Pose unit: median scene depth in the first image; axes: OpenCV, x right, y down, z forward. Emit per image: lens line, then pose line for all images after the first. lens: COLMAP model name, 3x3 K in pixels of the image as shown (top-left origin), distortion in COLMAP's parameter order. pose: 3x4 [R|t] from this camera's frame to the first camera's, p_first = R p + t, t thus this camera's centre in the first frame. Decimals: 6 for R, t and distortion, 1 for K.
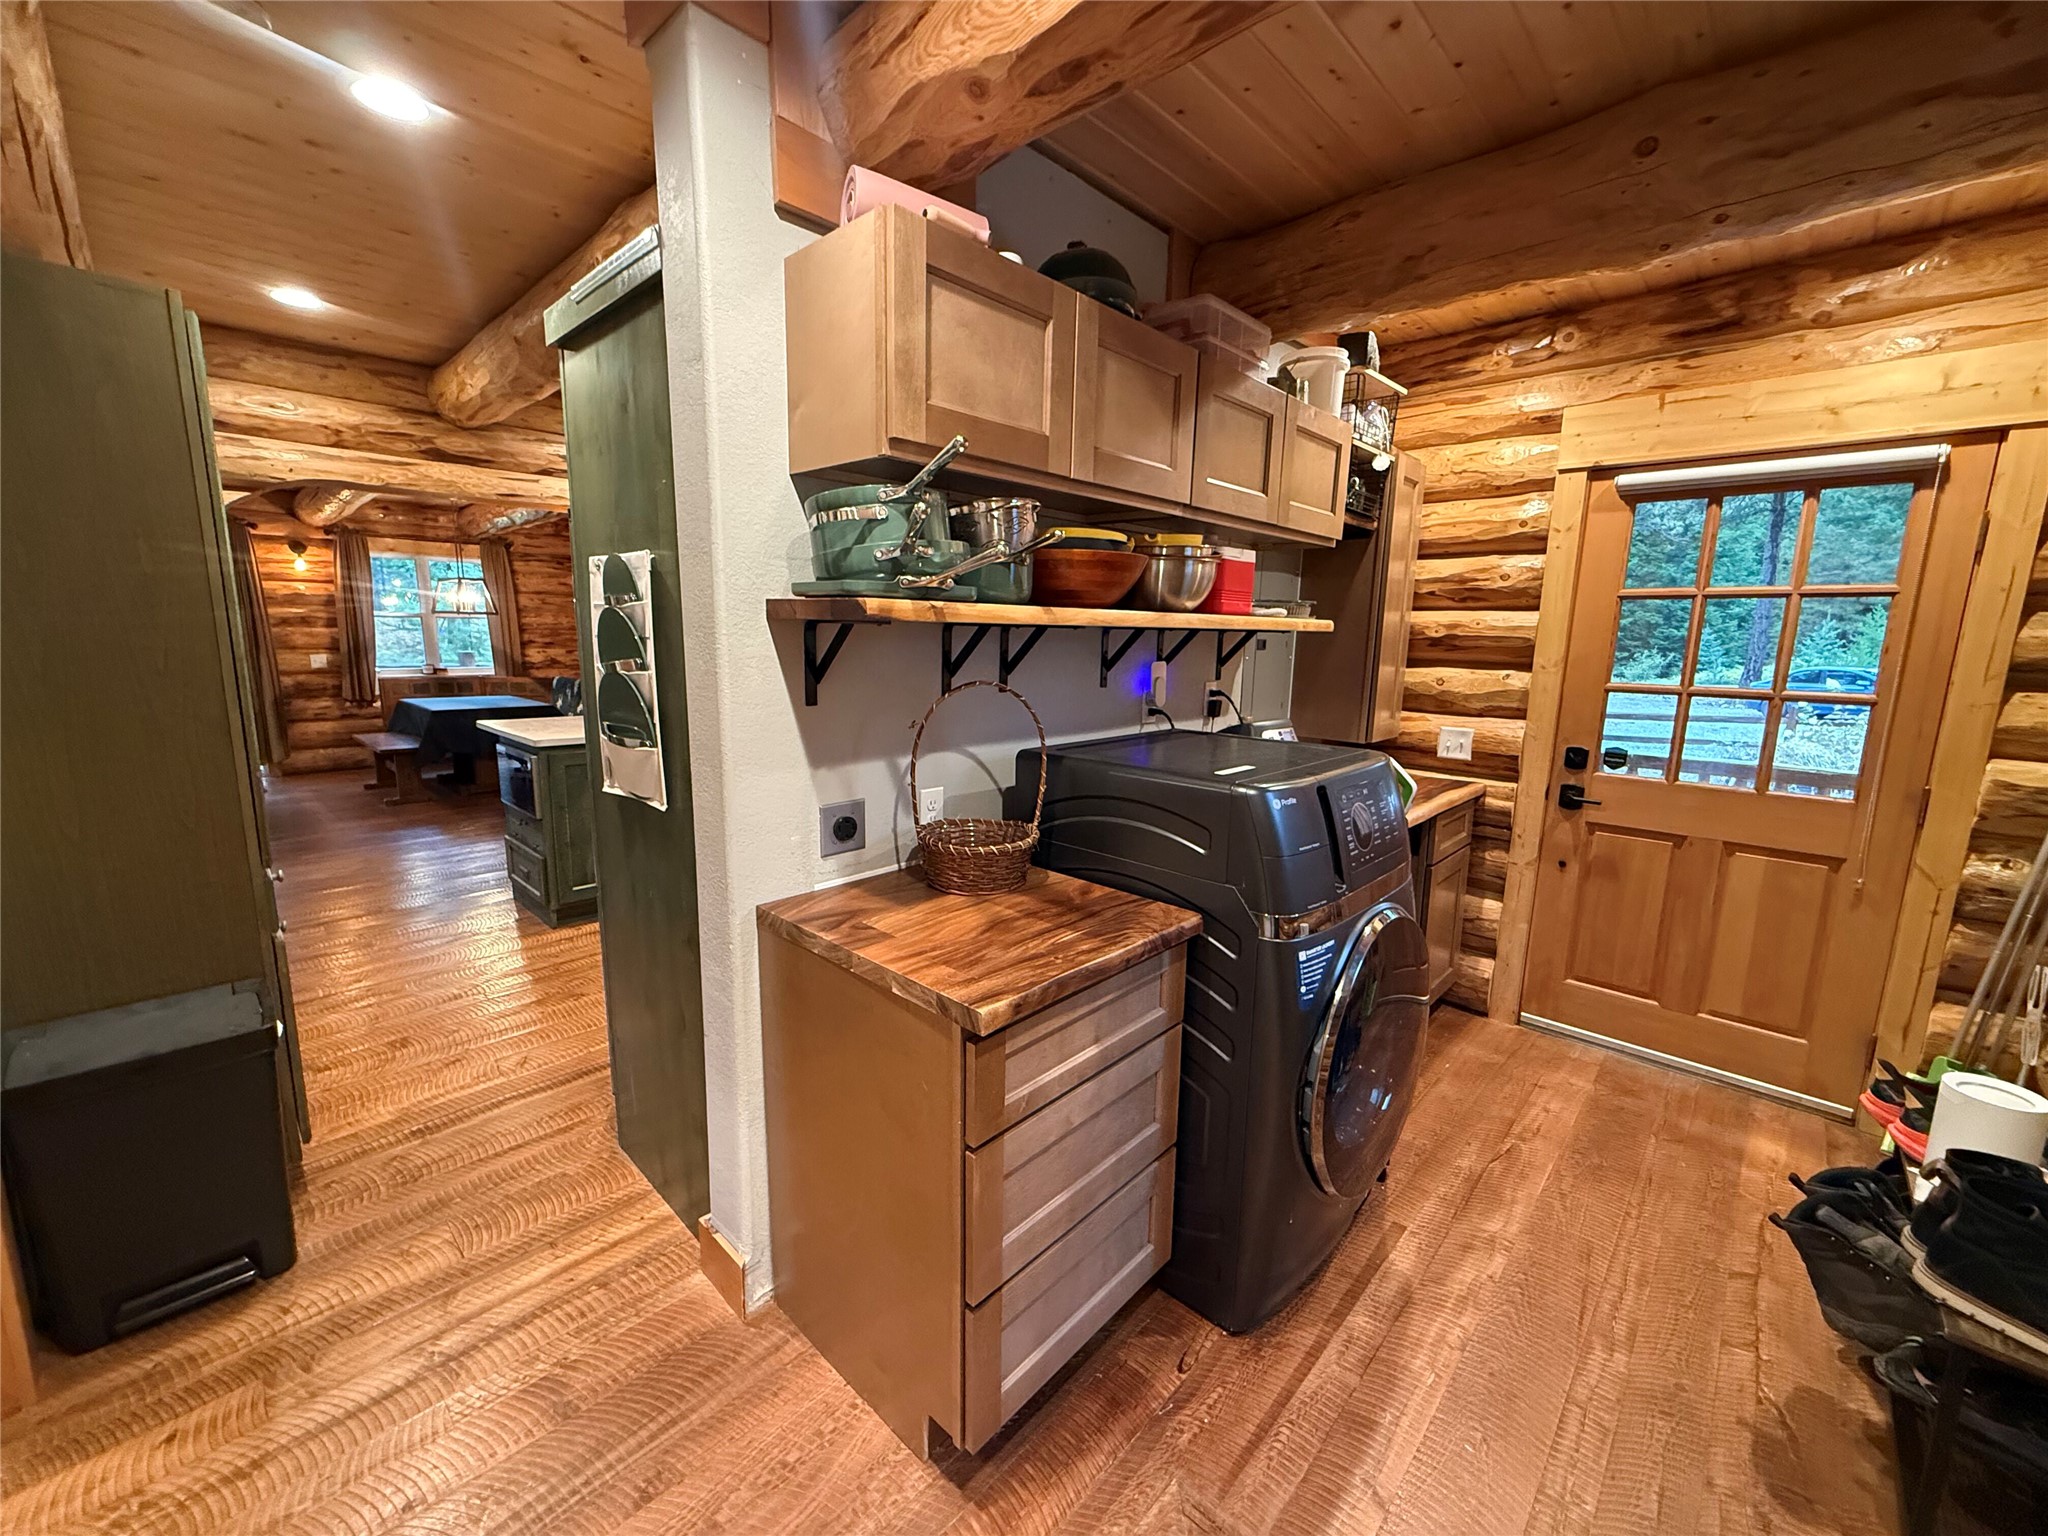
lens RADIAL K [[813.6, 0, 1029.0], [0, 813.6, 773.3], [0, 0, 1]] dist [-0.008739, -0.000027]
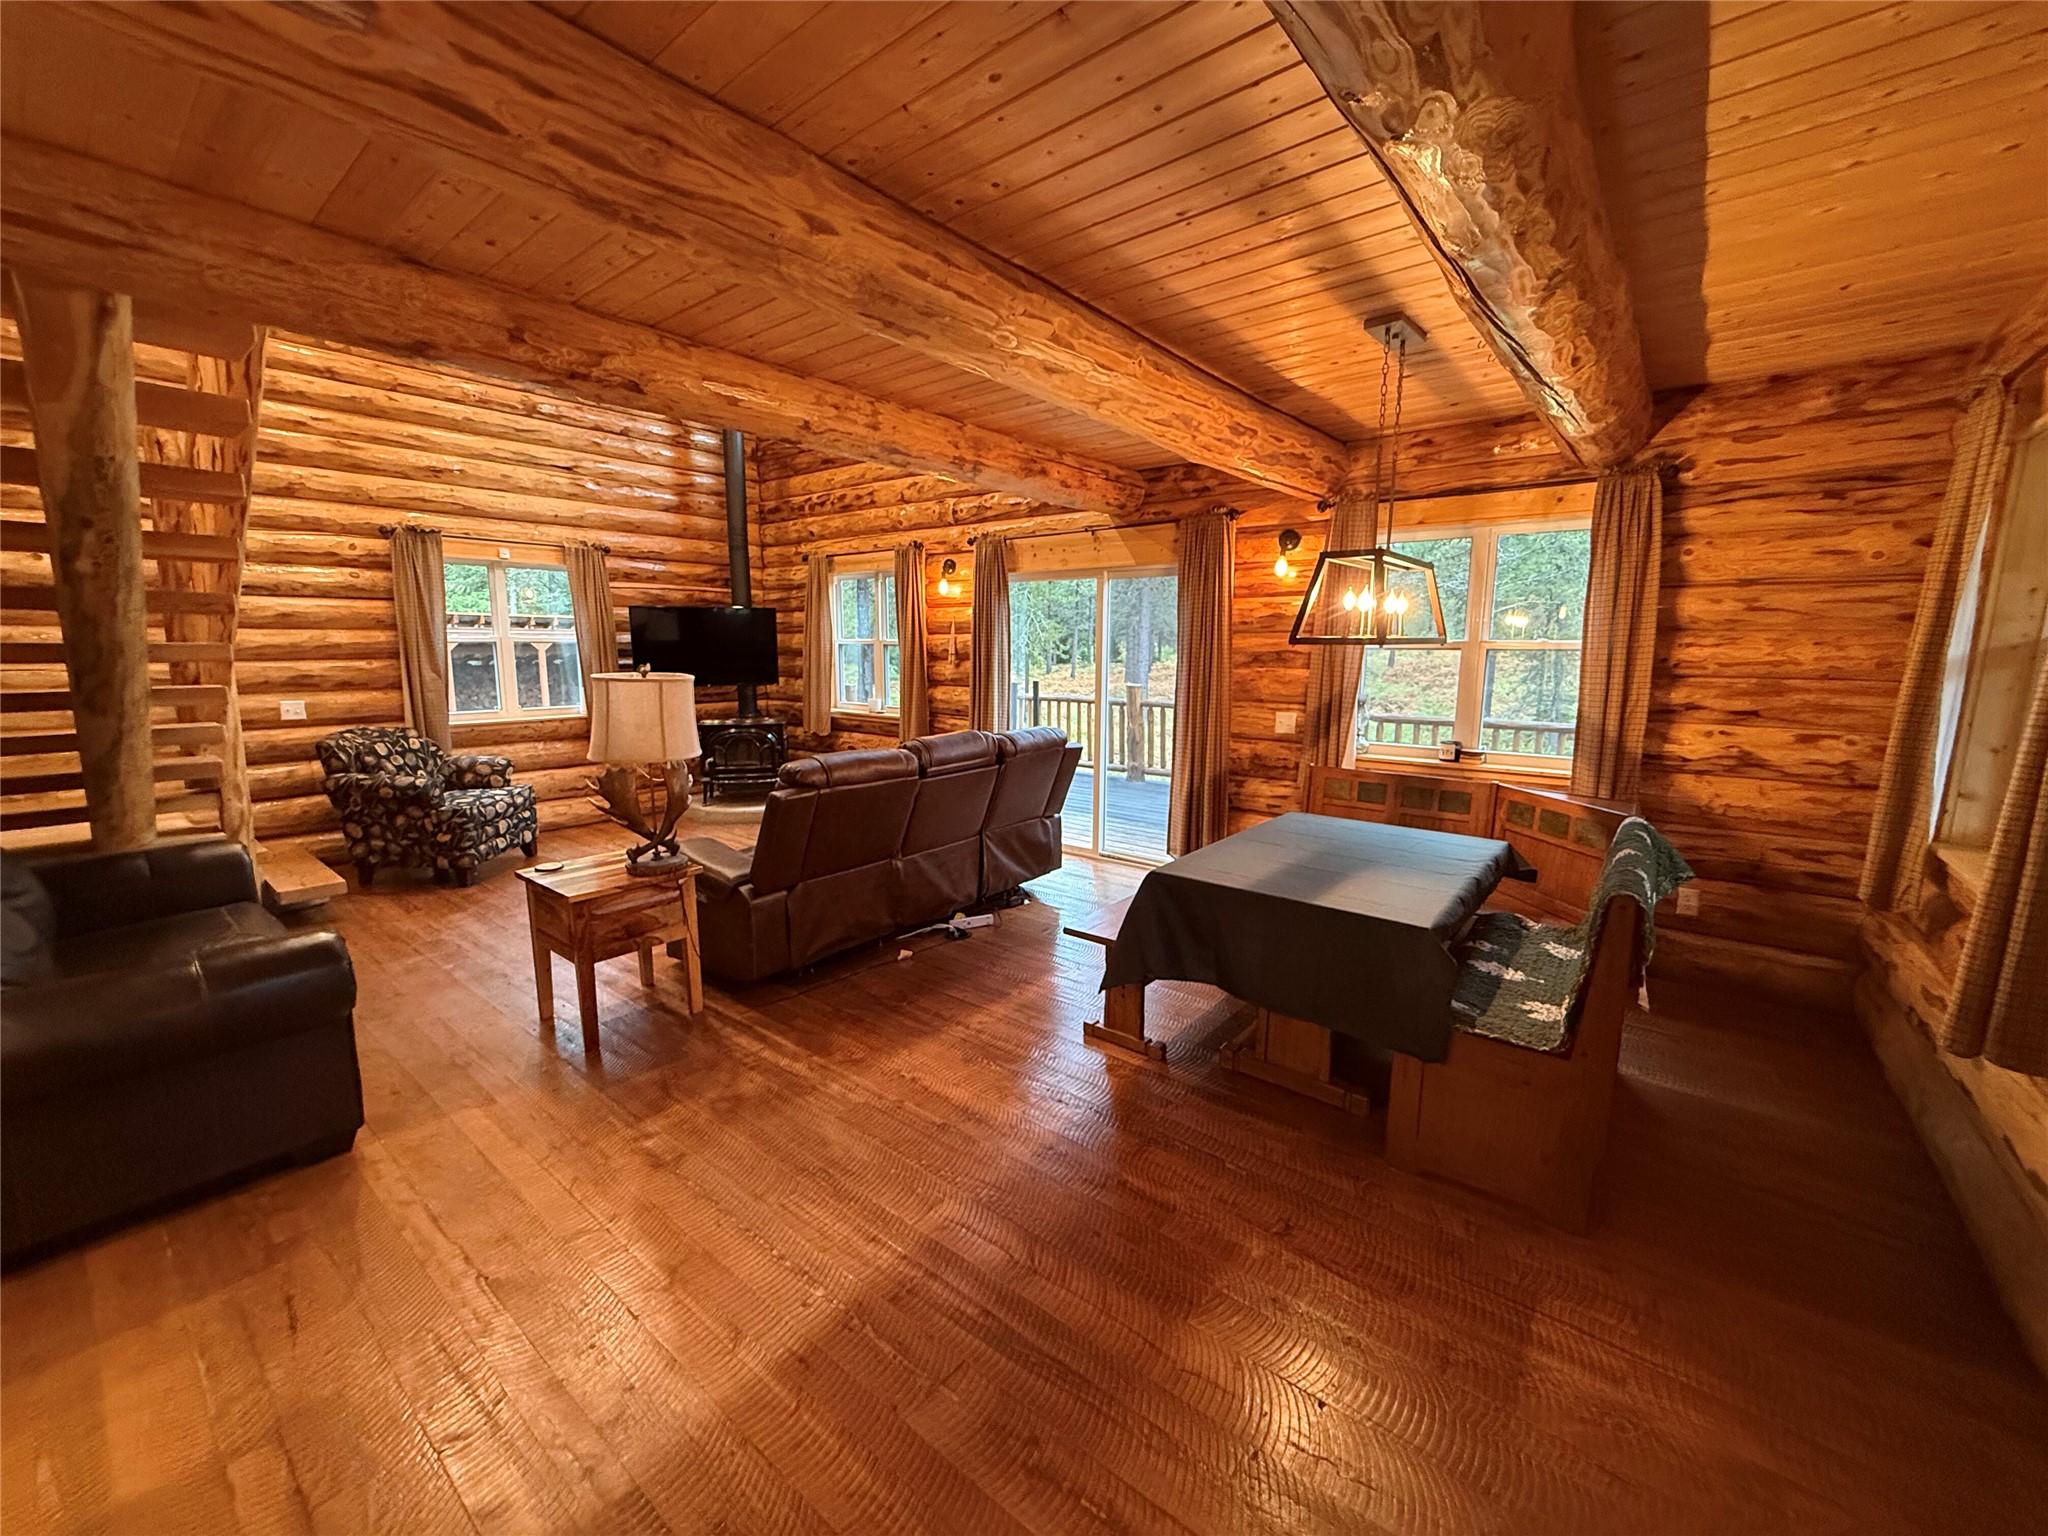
lens RADIAL K [[812.7, 0, 1017.1], [0, 812.7, 771.8], [0, 0, 1]] dist [0.000128, -0.000159]
pose [[0.067870, 0.137872, -0.988122, -0.271265], [-0.172764, 0.977068, 0.124463, -0.142618], [0.982622, 0.162264, 0.090133, 0.741027]]
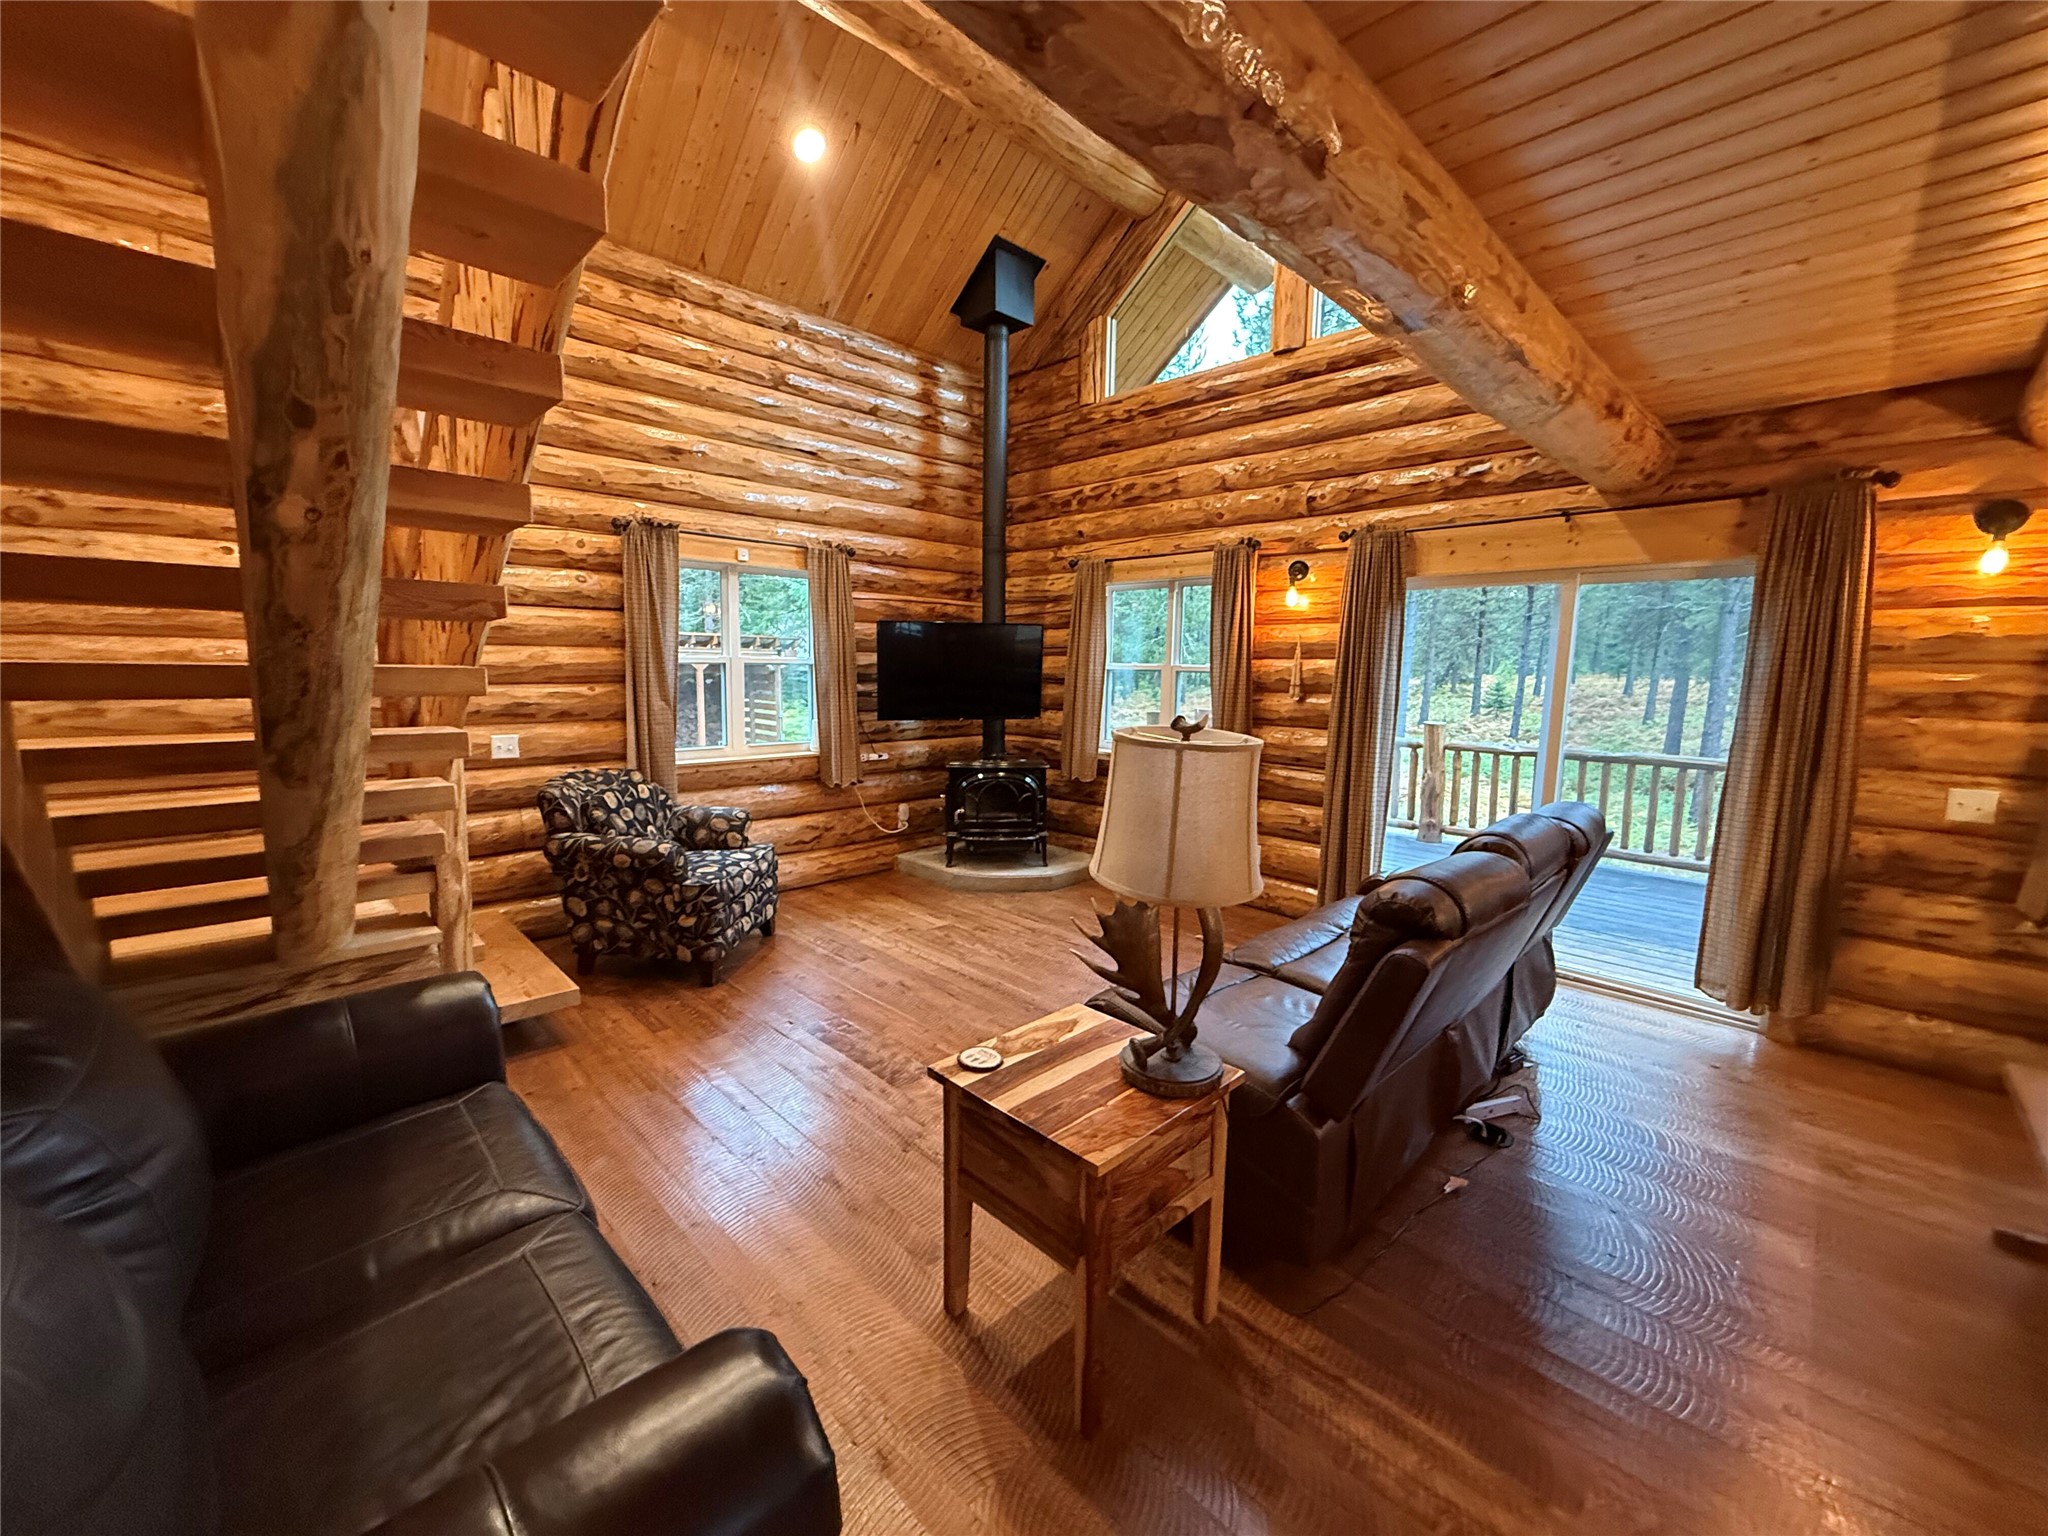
lens RADIAL K [[812.7, 0, 1017.1], [0, 812.7, 771.8], [0, 0, 1]] dist [0.000128, -0.000159]
pose [[-0.042213, 0.111801, -0.992834, -0.467212], [-0.185408, 0.975582, 0.117741, -0.114269], [0.981754, 0.189050, -0.020454, 0.546625]]
